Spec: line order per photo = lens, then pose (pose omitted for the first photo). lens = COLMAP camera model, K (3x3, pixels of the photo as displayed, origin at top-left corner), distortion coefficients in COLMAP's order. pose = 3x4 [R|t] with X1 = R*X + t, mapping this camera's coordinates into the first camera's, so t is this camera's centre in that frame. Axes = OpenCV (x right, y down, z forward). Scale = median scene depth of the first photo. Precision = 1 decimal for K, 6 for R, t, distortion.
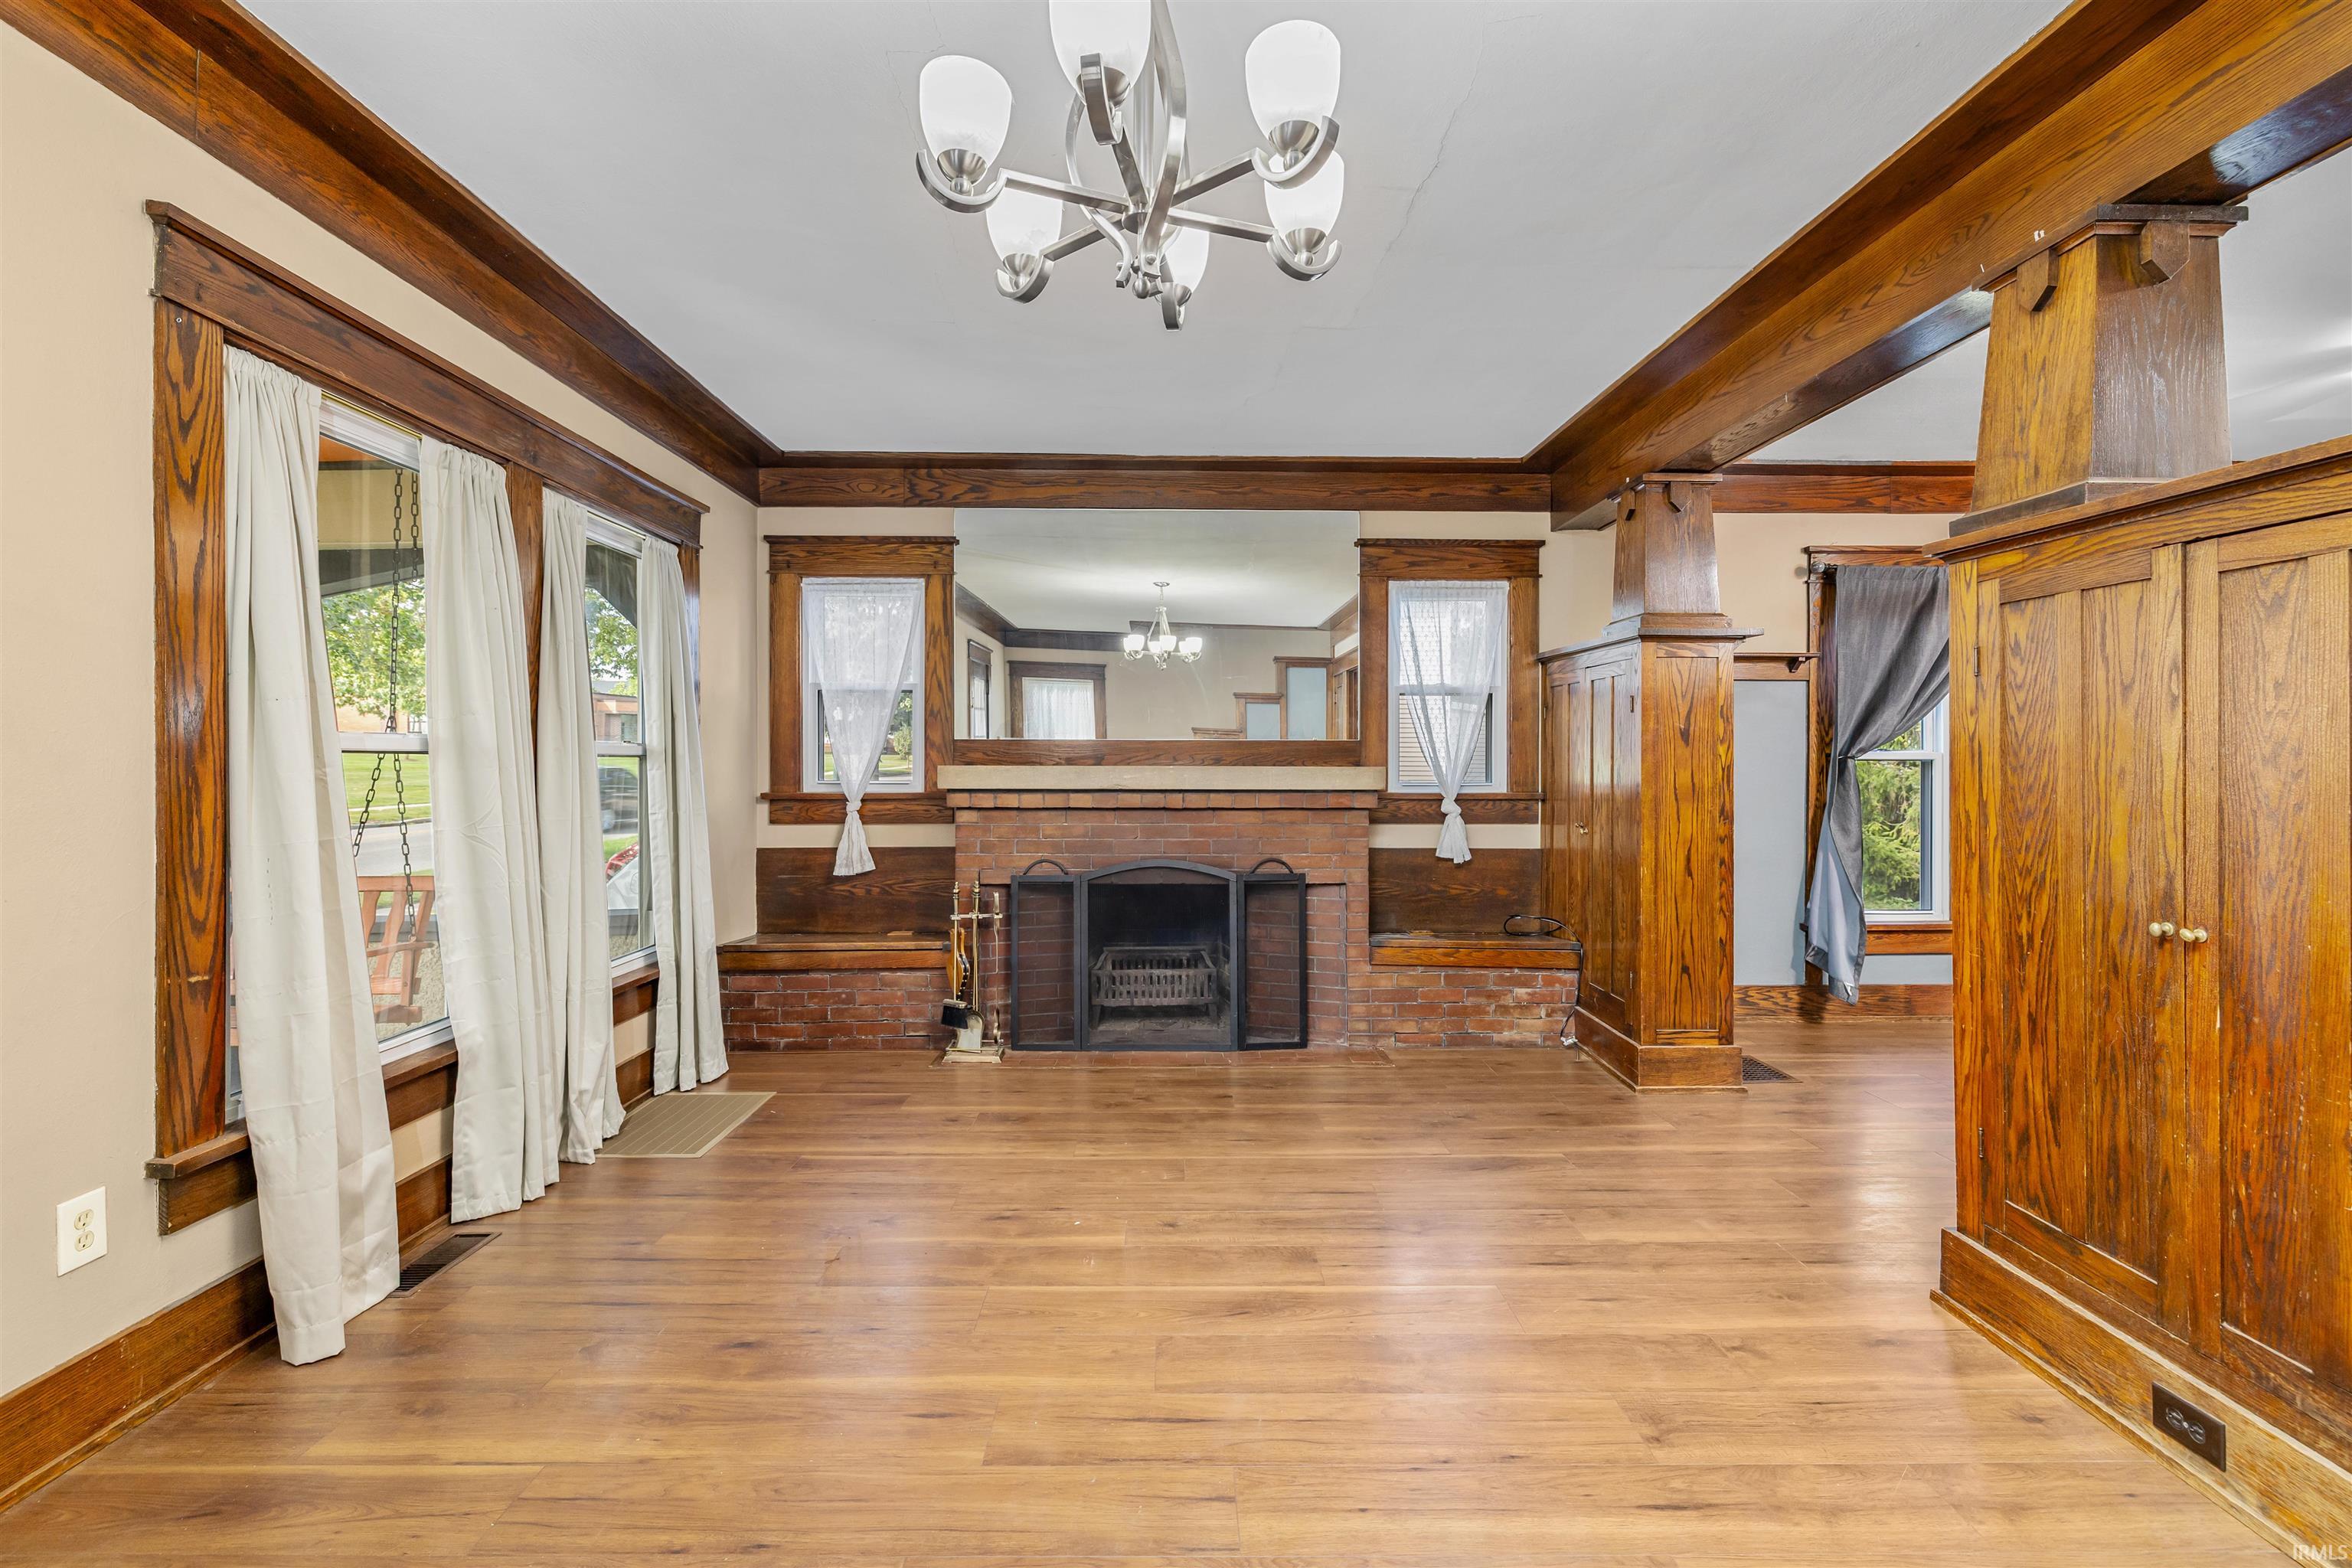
lens RADIAL K [[998.6, 0, 1172.7], [0, 998.6, 756.2], [0, 0, 1]] dist [-0.002780, -0.000443]
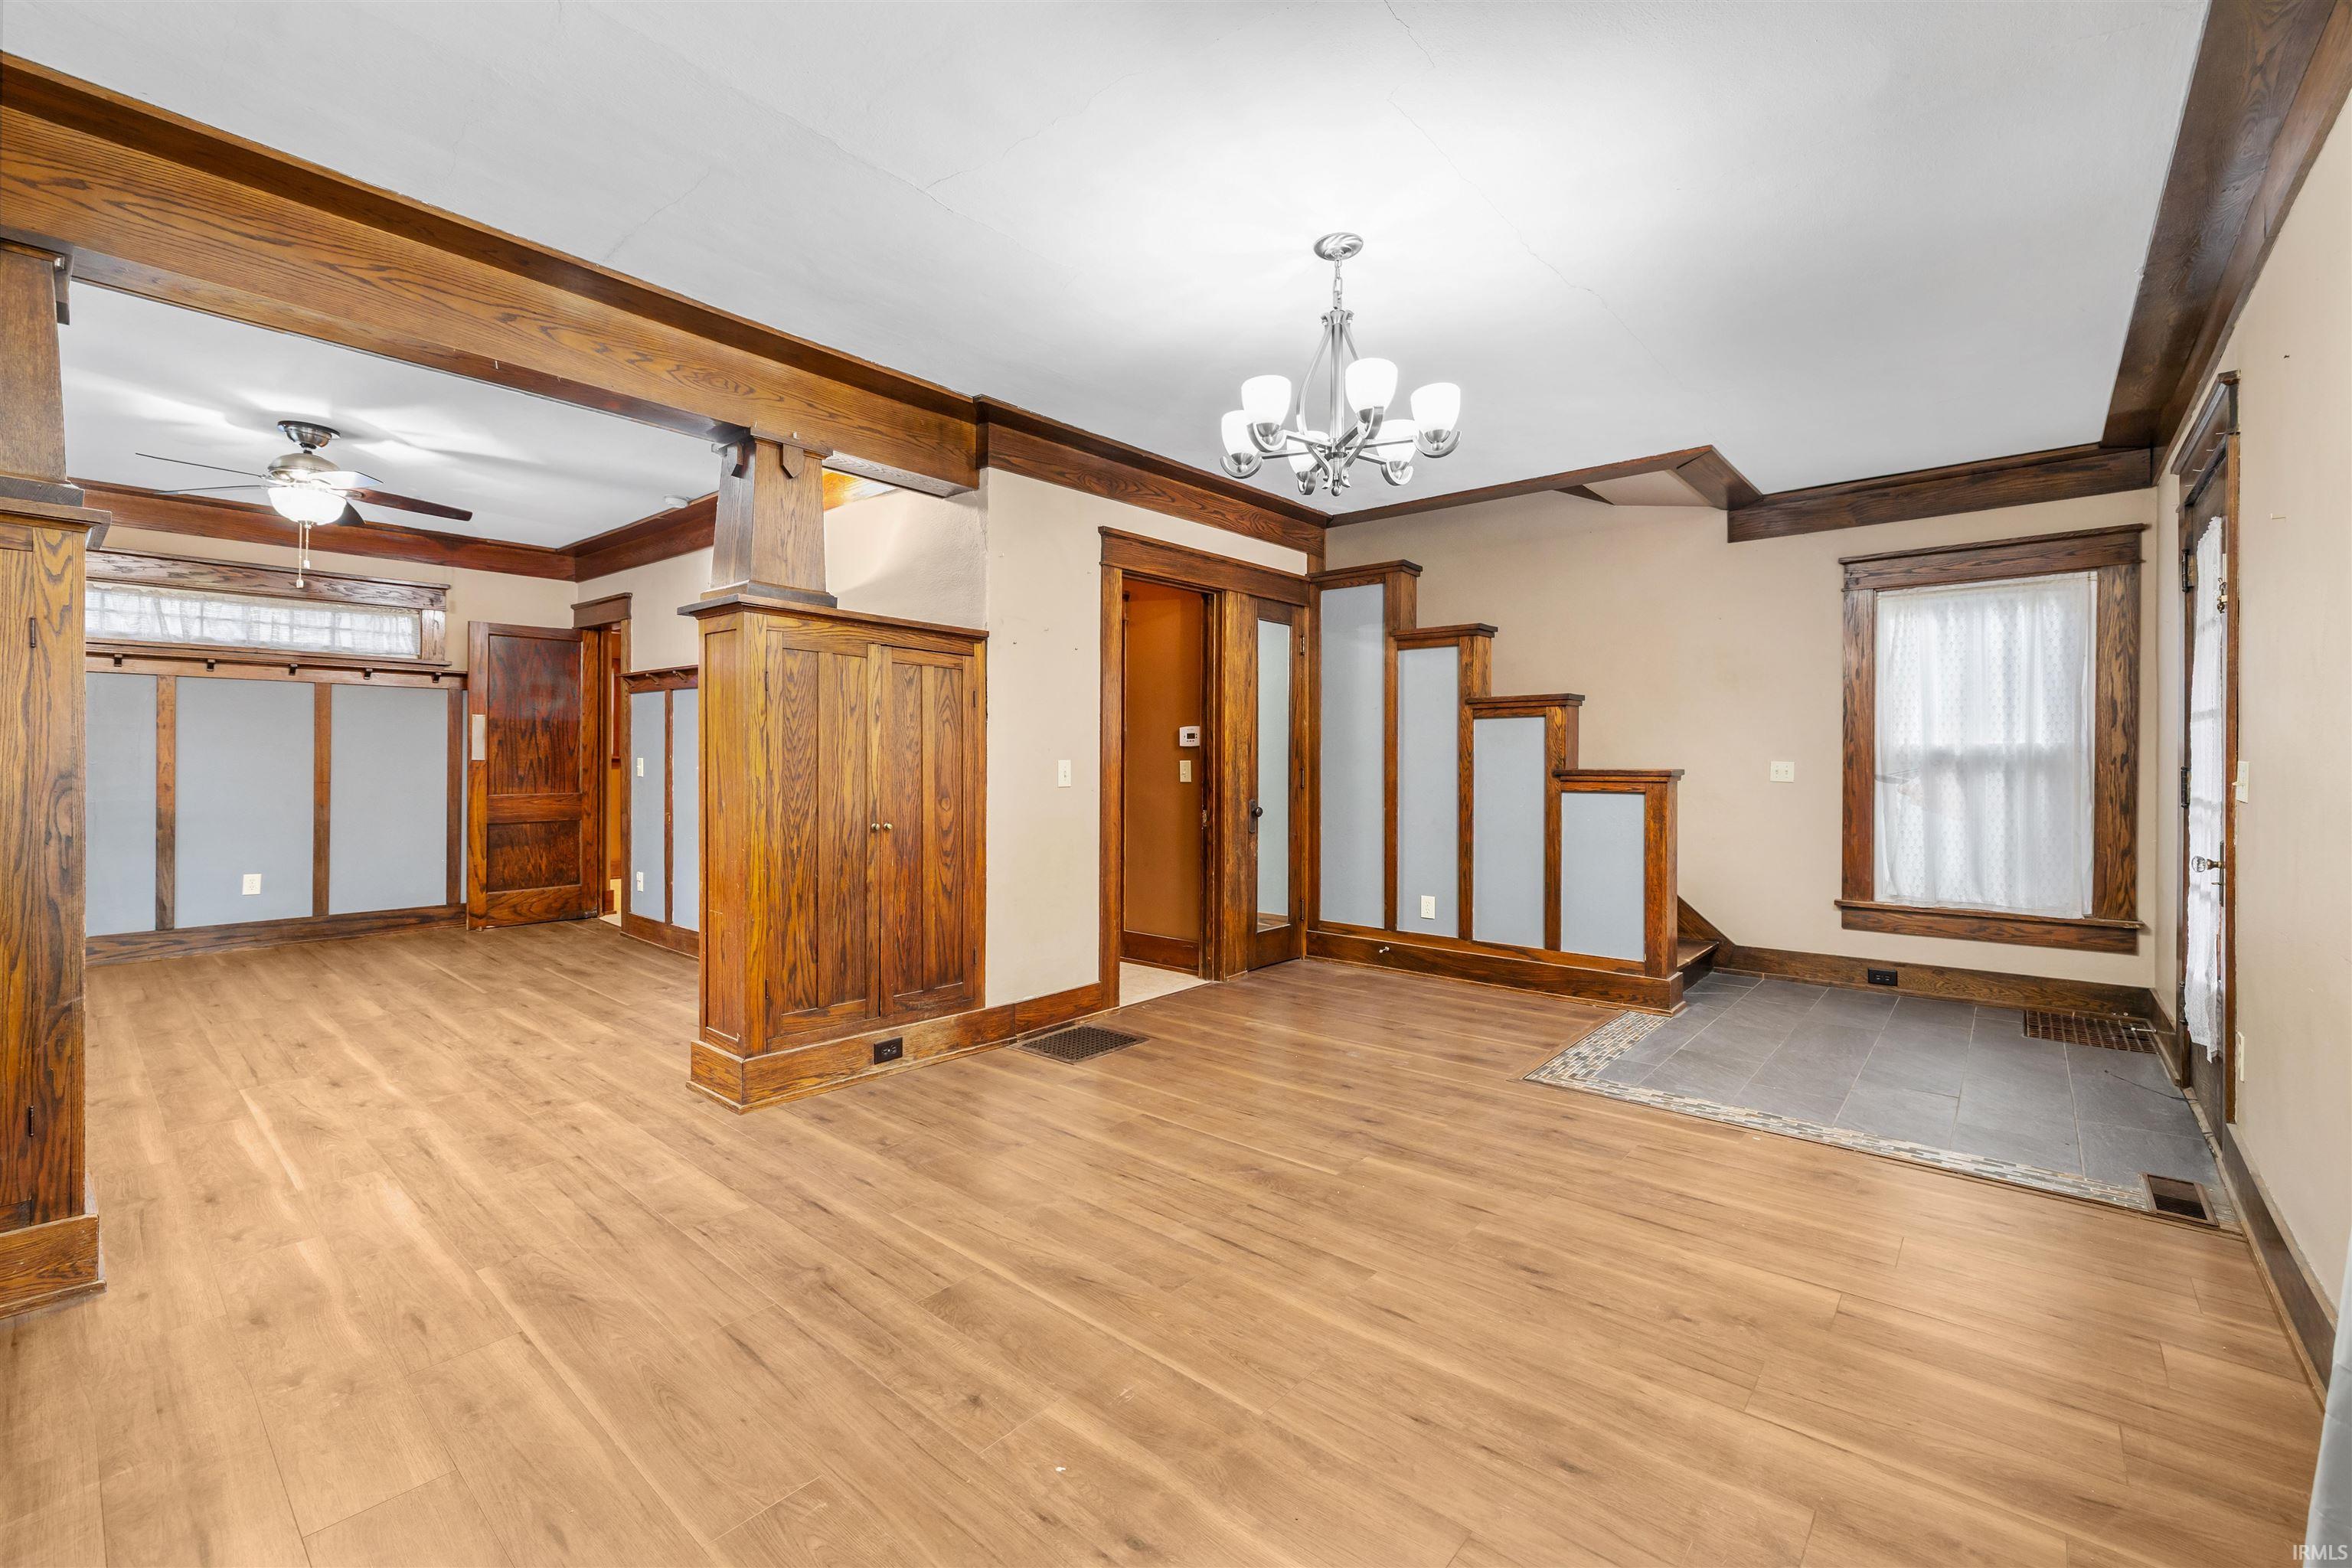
lens RADIAL K [[998.6, 0, 1172.7], [0, 998.6, 756.2], [0, 0, 1]] dist [-0.002780, -0.000443]
pose [[-0.758546, -0.007357, 0.651578, -0.720244], [-0.013732, 0.999895, -0.004696, 0.022823], [-0.651475, -0.012510, -0.758567, 1.860958]]
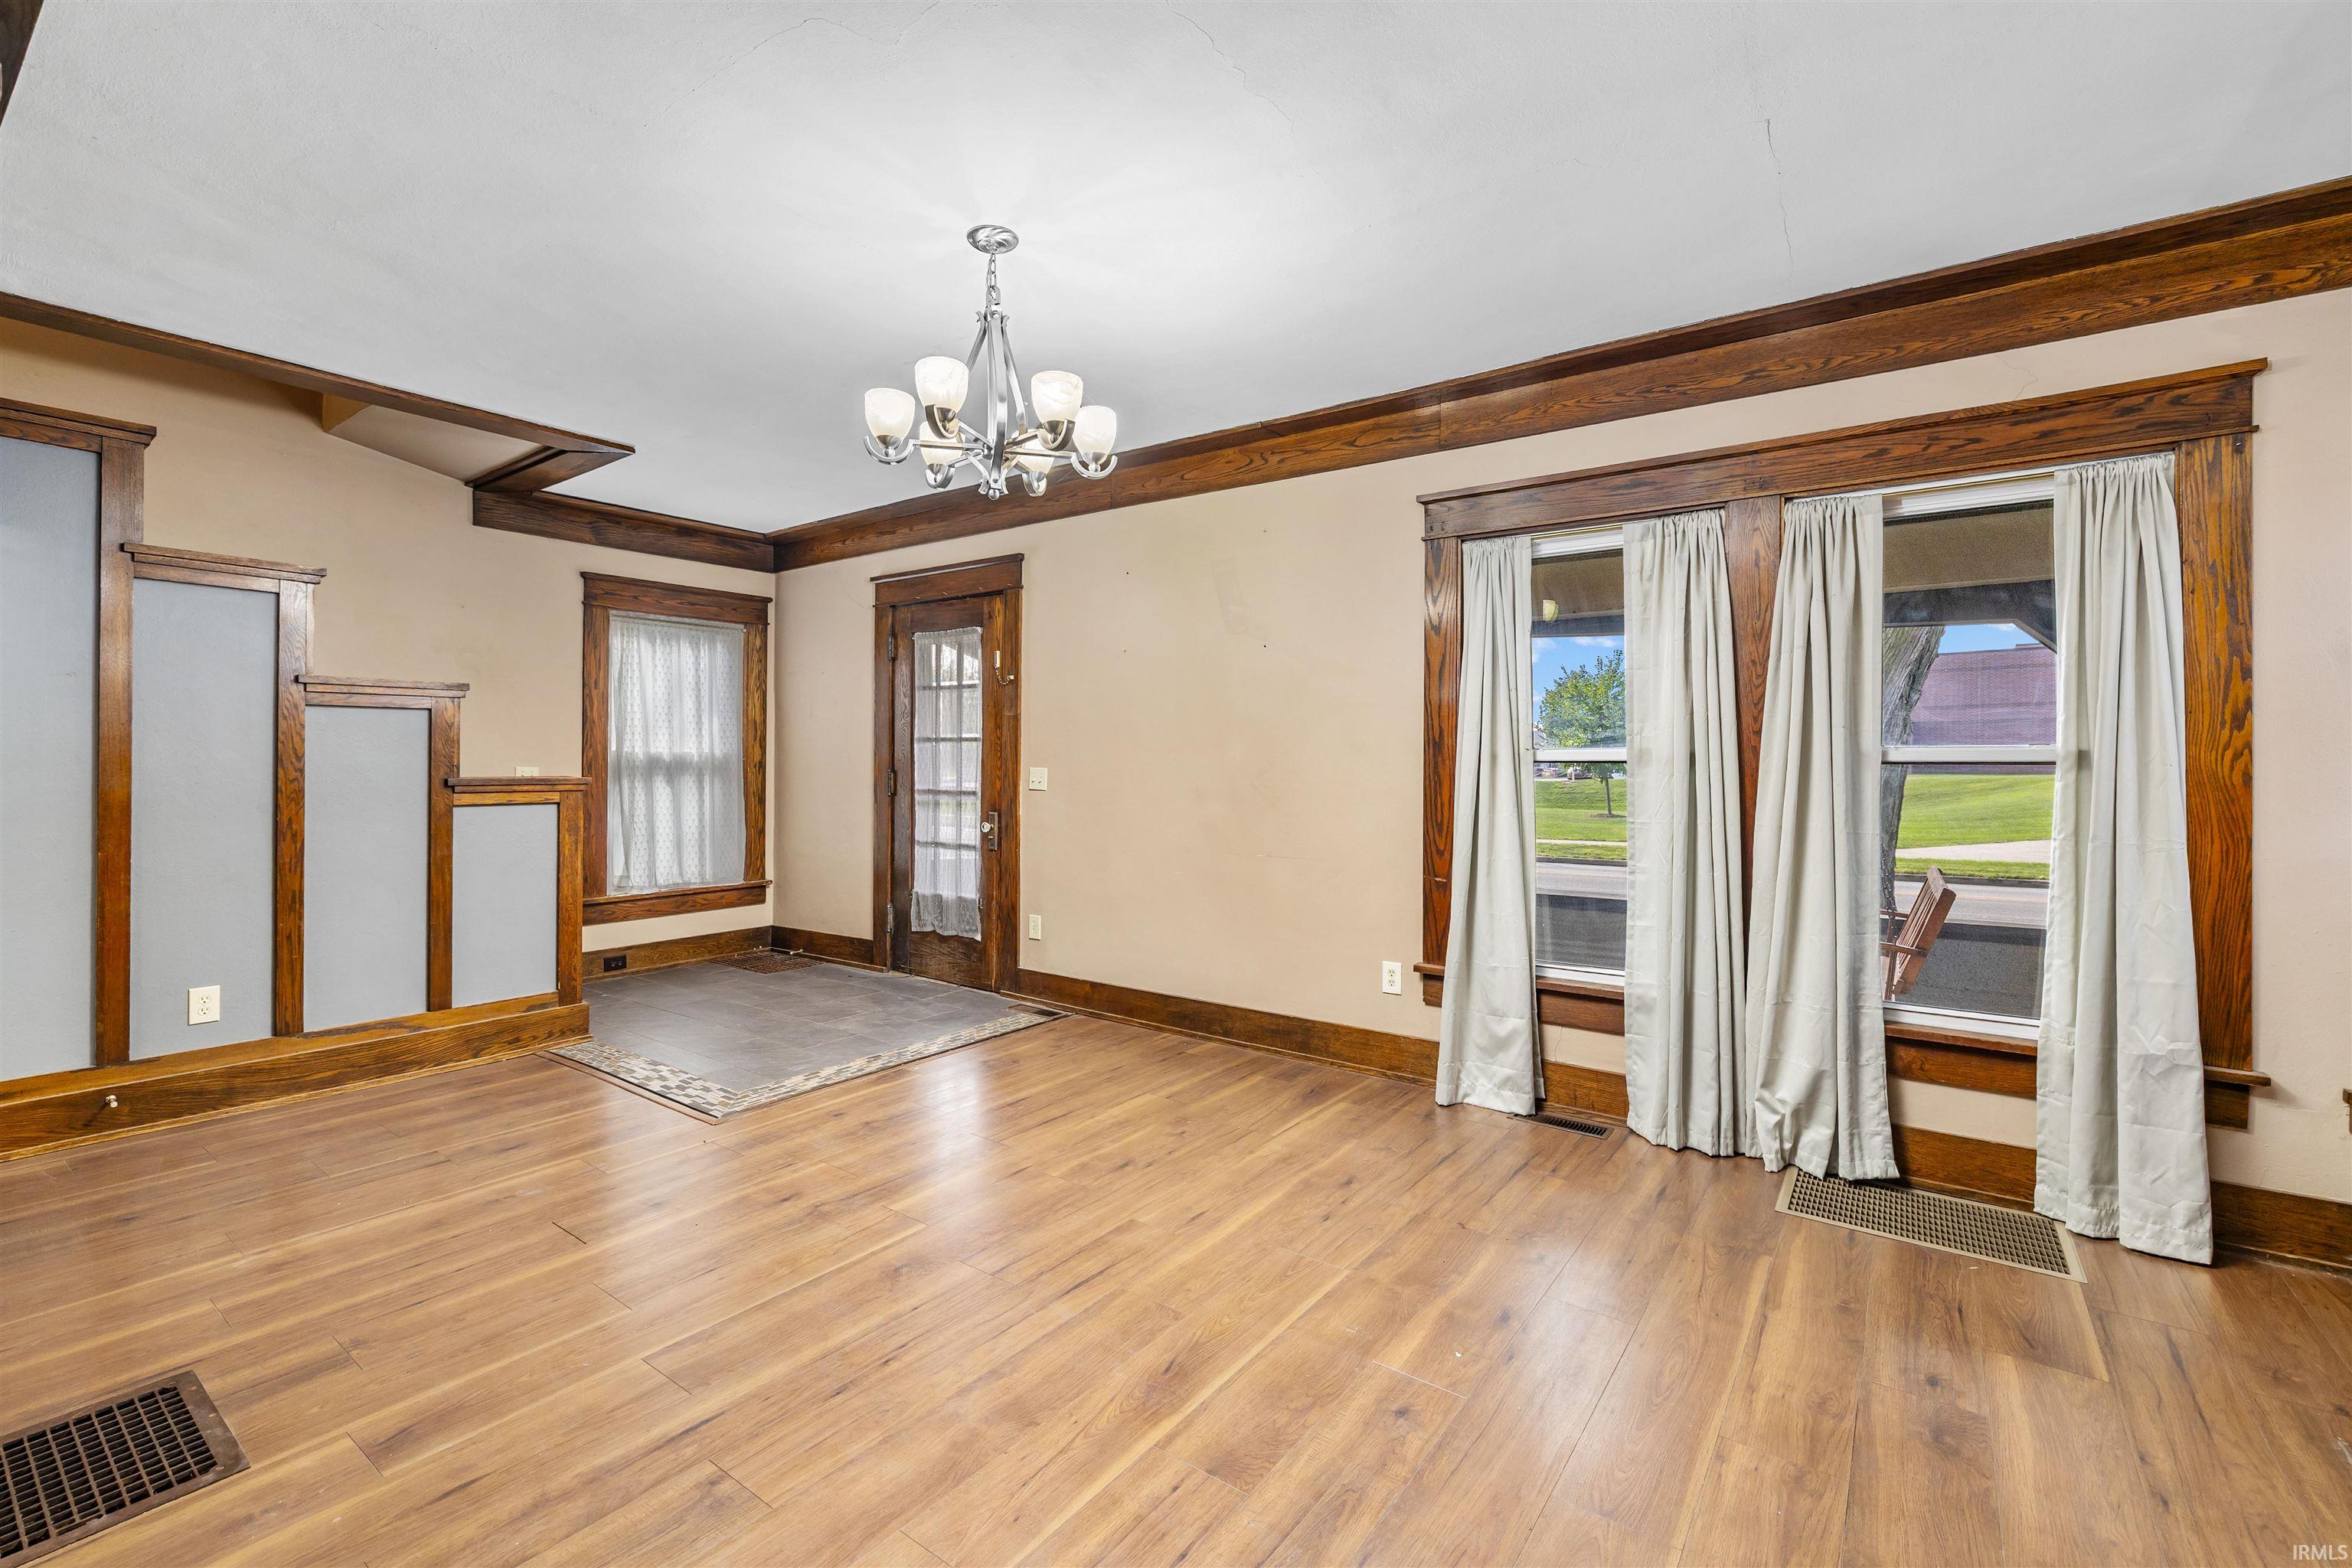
lens RADIAL K [[998.6, 0, 1172.7], [0, 998.6, 756.2], [0, 0, 1]] dist [-0.002780, -0.000443]
pose [[-0.591354, -0.016507, -0.806243, 0.867986], [-0.001962, 0.999817, -0.019031, 0.020439], [0.806409, -0.009672, -0.591279, 1.662716]]
